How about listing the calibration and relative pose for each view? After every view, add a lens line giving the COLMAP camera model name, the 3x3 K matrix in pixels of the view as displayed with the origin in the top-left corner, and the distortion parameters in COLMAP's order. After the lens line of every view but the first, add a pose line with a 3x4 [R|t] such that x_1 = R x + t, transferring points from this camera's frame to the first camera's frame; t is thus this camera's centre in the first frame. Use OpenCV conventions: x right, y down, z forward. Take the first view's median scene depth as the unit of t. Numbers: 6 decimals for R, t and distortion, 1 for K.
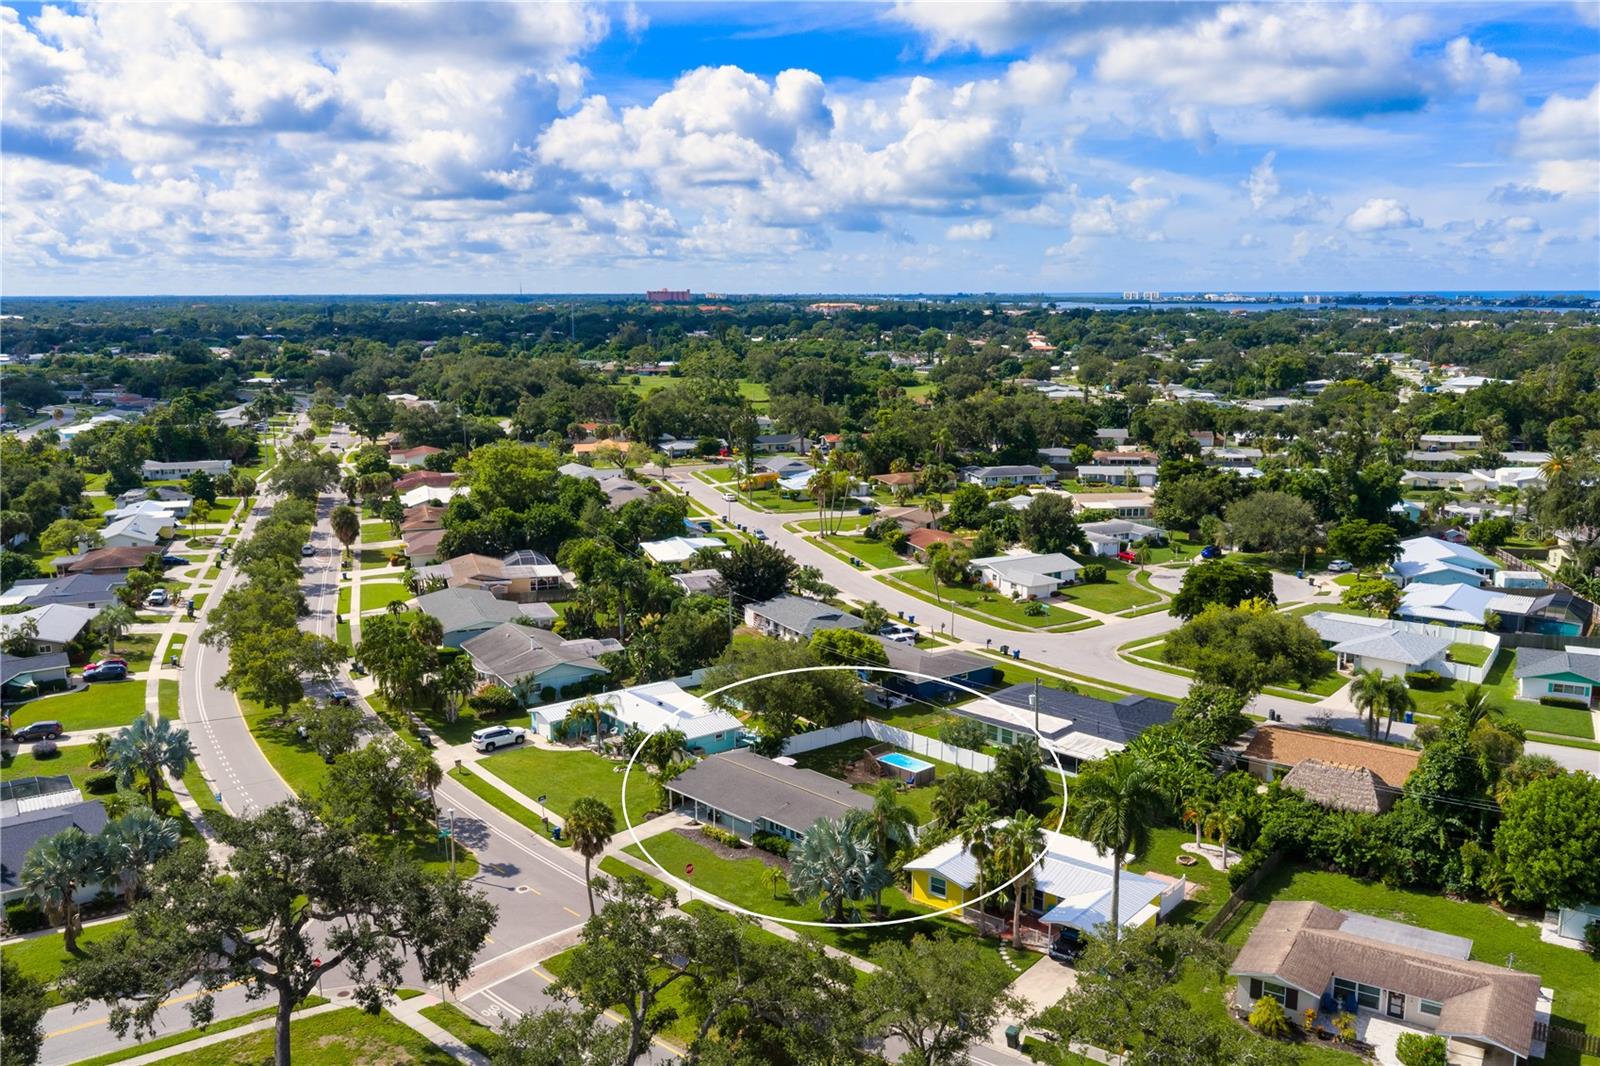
lens RADIAL K [[1405.7, 0, 850.7], [0, 1405.7, 531.2], [0, 0, 1]] dist [-0.036260, 0.014075]
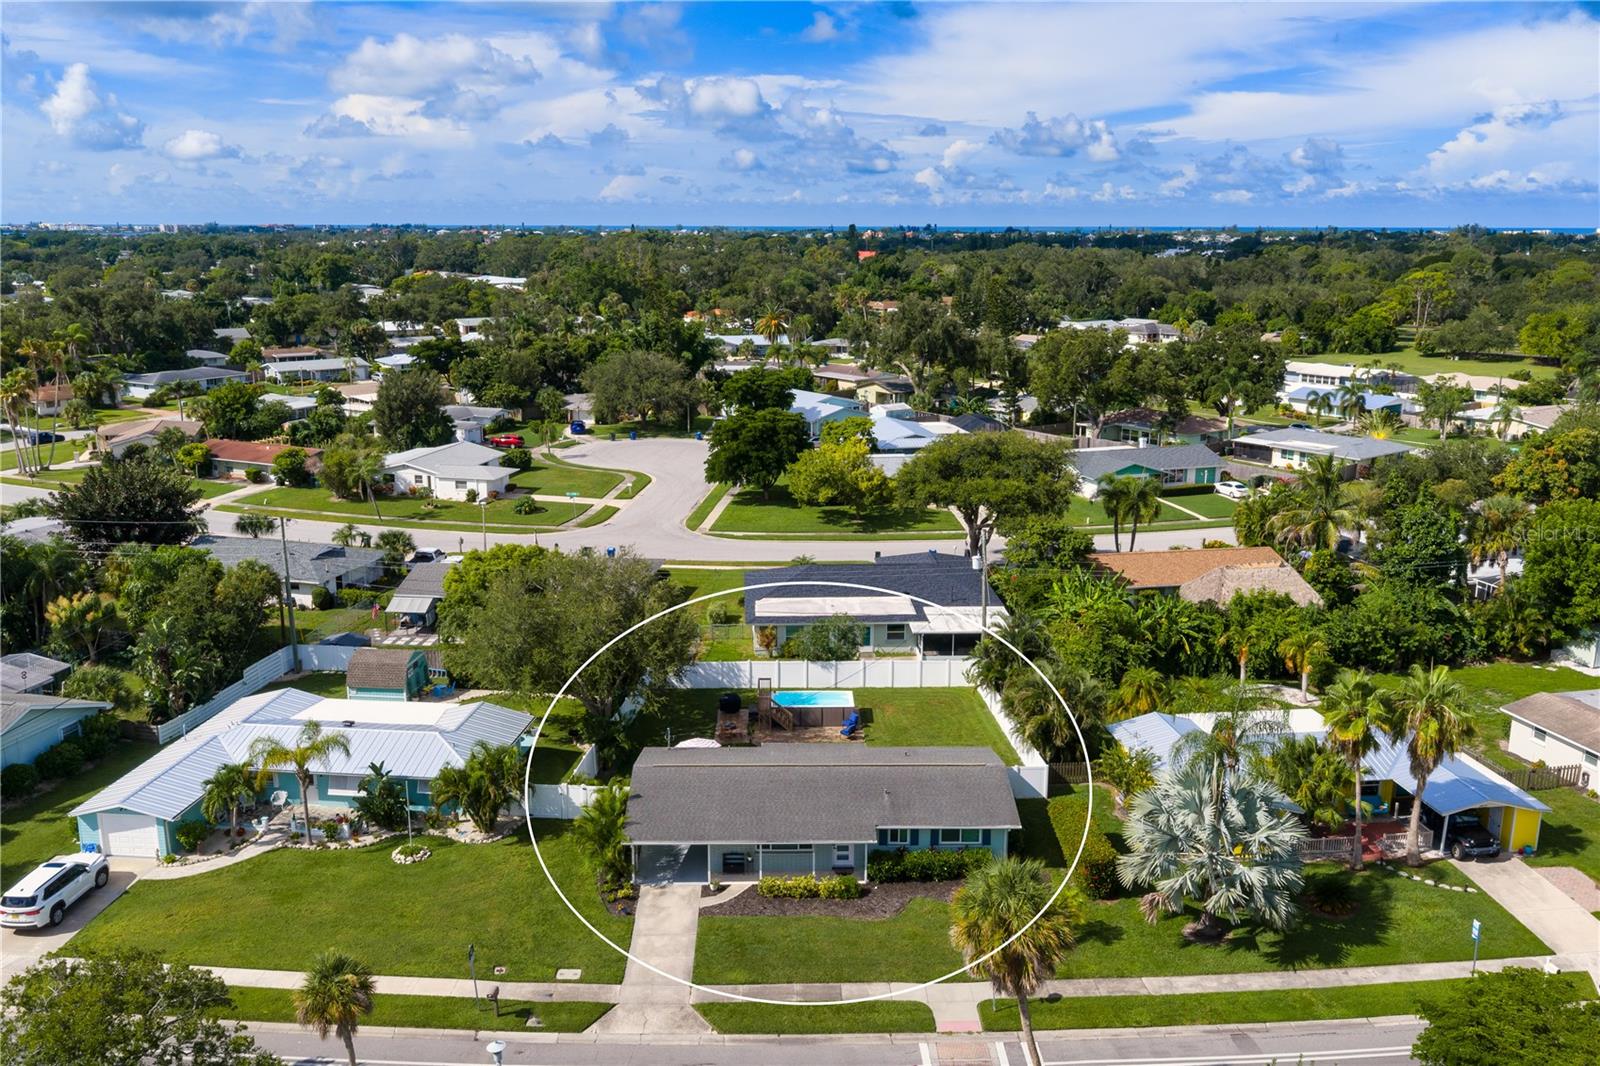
lens RADIAL K [[1405.7, 0, 850.7], [0, 1405.7, 531.2], [0, 0, 1]] dist [-0.036260, 0.014075]
pose [[0.690279, -0.162329, 0.705099, -0.252823], [0.135751, 0.986258, 0.094159, 0.022372], [-0.710694, 0.030722, 0.702830, 0.363232]]
